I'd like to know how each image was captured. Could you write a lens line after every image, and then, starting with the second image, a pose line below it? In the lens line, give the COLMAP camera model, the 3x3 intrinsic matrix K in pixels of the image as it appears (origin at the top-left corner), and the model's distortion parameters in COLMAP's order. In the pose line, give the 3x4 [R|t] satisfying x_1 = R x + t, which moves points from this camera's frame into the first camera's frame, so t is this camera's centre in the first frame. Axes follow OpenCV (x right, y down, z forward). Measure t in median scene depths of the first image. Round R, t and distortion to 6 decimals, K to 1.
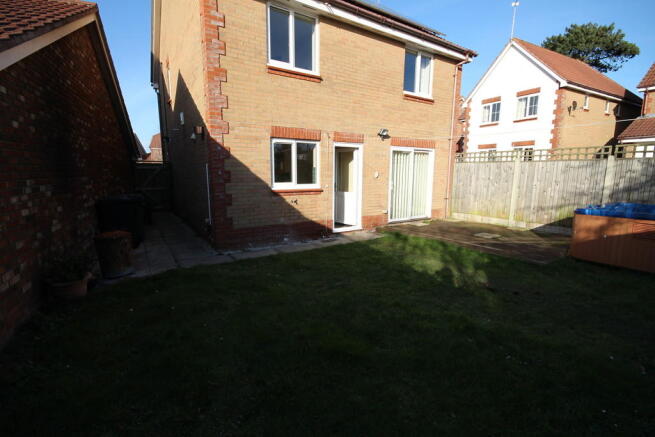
lens RADIAL K [[301.0, 0, 327.1], [0, 301.0, 217.9], [0, 0, 1]] dist [0.000120, -0.000028]
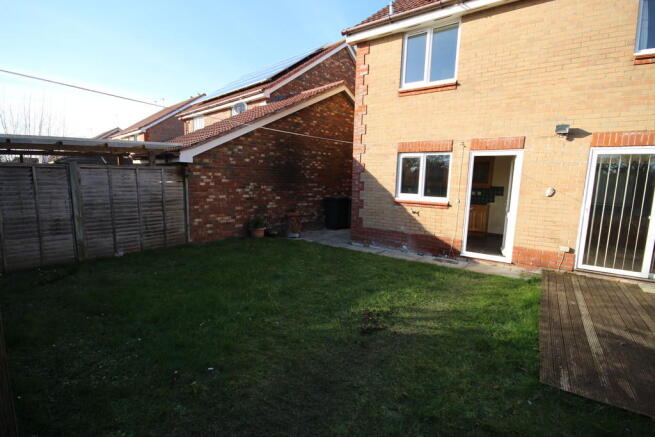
lens RADIAL K [[301.0, 0, 327.1], [0, 301.0, 217.9], [0, 0, 1]] dist [0.000120, -0.000028]
pose [[0.368667, 0.126749, -0.920880, 0.757158], [-0.166012, 0.983711, 0.068936, -0.060377], [0.914617, 0.127463, 0.383704, 0.347231]]
